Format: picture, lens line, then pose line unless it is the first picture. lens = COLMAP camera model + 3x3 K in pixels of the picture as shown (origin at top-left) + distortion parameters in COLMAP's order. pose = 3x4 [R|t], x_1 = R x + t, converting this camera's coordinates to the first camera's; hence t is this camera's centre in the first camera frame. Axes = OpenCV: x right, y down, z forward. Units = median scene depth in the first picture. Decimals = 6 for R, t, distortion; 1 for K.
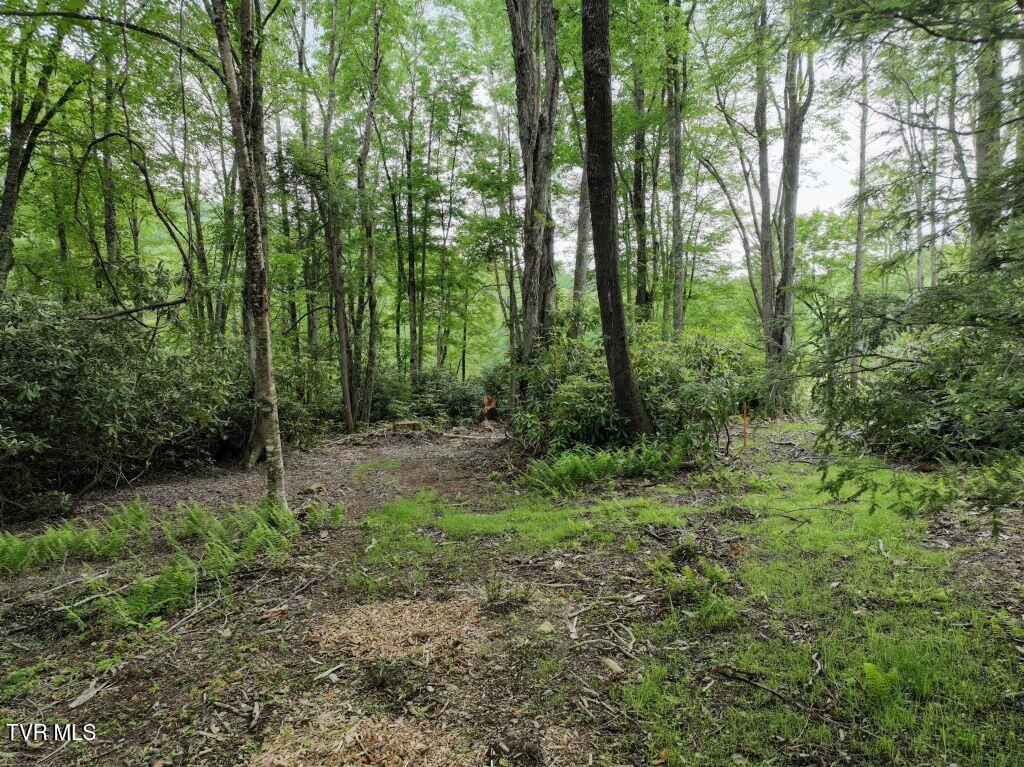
lens RADIAL K [[718.9, 0, 512.8], [0, 718.9, 381.3], [0, 0, 1]] dist [-0.000933, 0.020379]
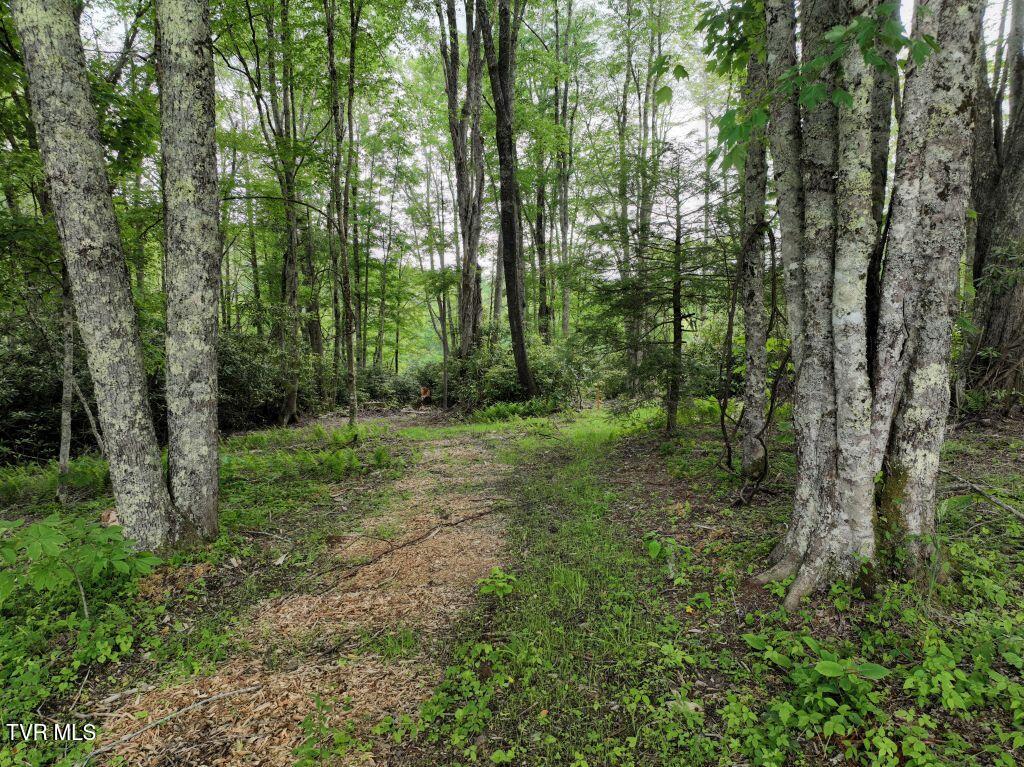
lens RADIAL K [[718.9, 0, 512.8], [0, 718.9, 381.3], [0, 0, 1]] dist [-0.000933, 0.020379]
pose [[0.992808, -0.005815, 0.119579, -0.053131], [0.005898, 0.999983, -0.000340, 0.020788], [-0.119575, 0.001043, 0.992825, -0.474145]]
